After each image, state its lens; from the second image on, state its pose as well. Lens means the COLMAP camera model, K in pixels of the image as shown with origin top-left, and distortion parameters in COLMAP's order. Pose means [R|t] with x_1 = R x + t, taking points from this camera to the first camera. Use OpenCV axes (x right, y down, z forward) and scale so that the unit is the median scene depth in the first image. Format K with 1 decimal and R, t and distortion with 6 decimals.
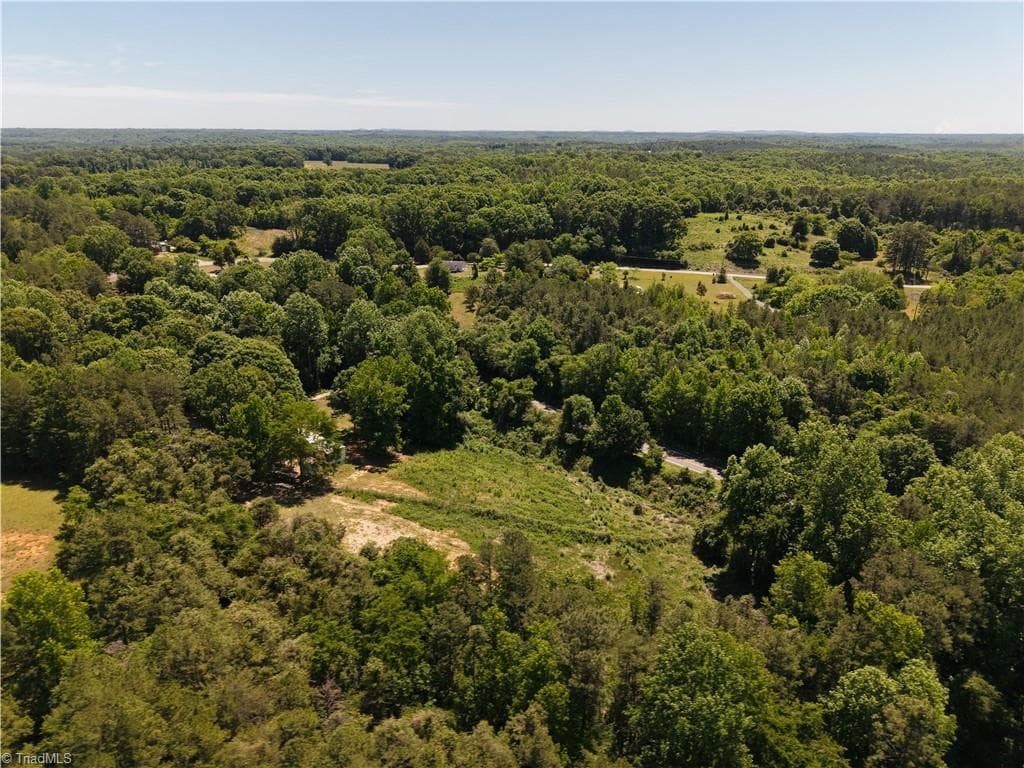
lens RADIAL K [[677.7, 0, 513.3], [0, 677.7, 395.6], [0, 0, 1]] dist [0.019259, -0.016832]
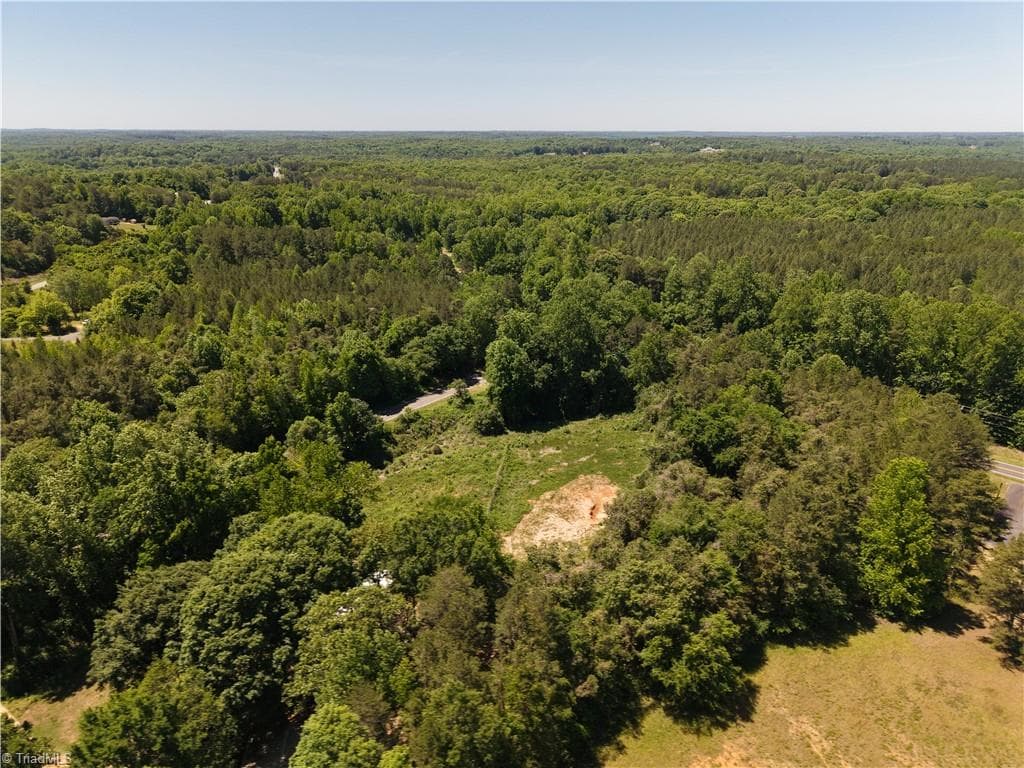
lens RADIAL K [[677.7, 0, 515.2], [0, 677.7, 385.9], [0, 0, 1]] dist [0.019259, -0.016832]
pose [[-0.113627, -0.351127, 0.929408, -0.786830], [0.357649, 0.858297, 0.367986, -0.279058], [-0.926917, 0.374215, 0.028055, 0.699979]]
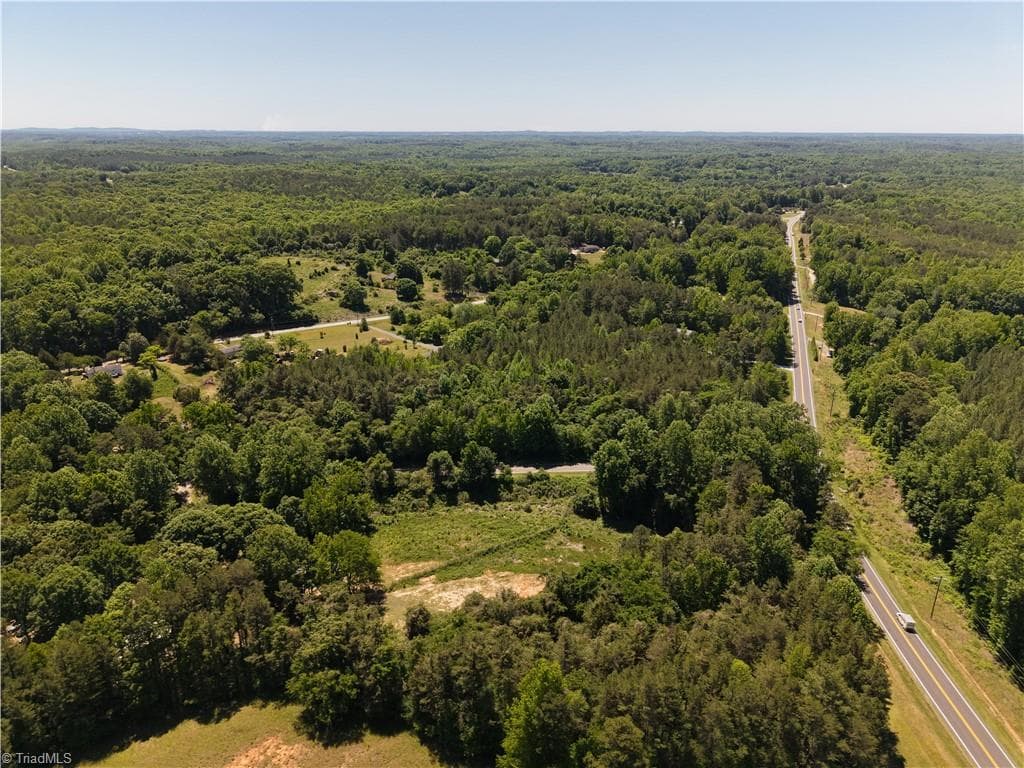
lens RADIAL K [[677.7, 0, 522.7], [0, 677.7, 392.7], [0, 0, 1]] dist [0.019259, -0.016832]
pose [[0.644622, -0.271672, 0.714602, -0.718685], [0.269368, 0.955498, 0.120264, -0.227415], [-0.715474, 0.114966, 0.689115, -0.042001]]
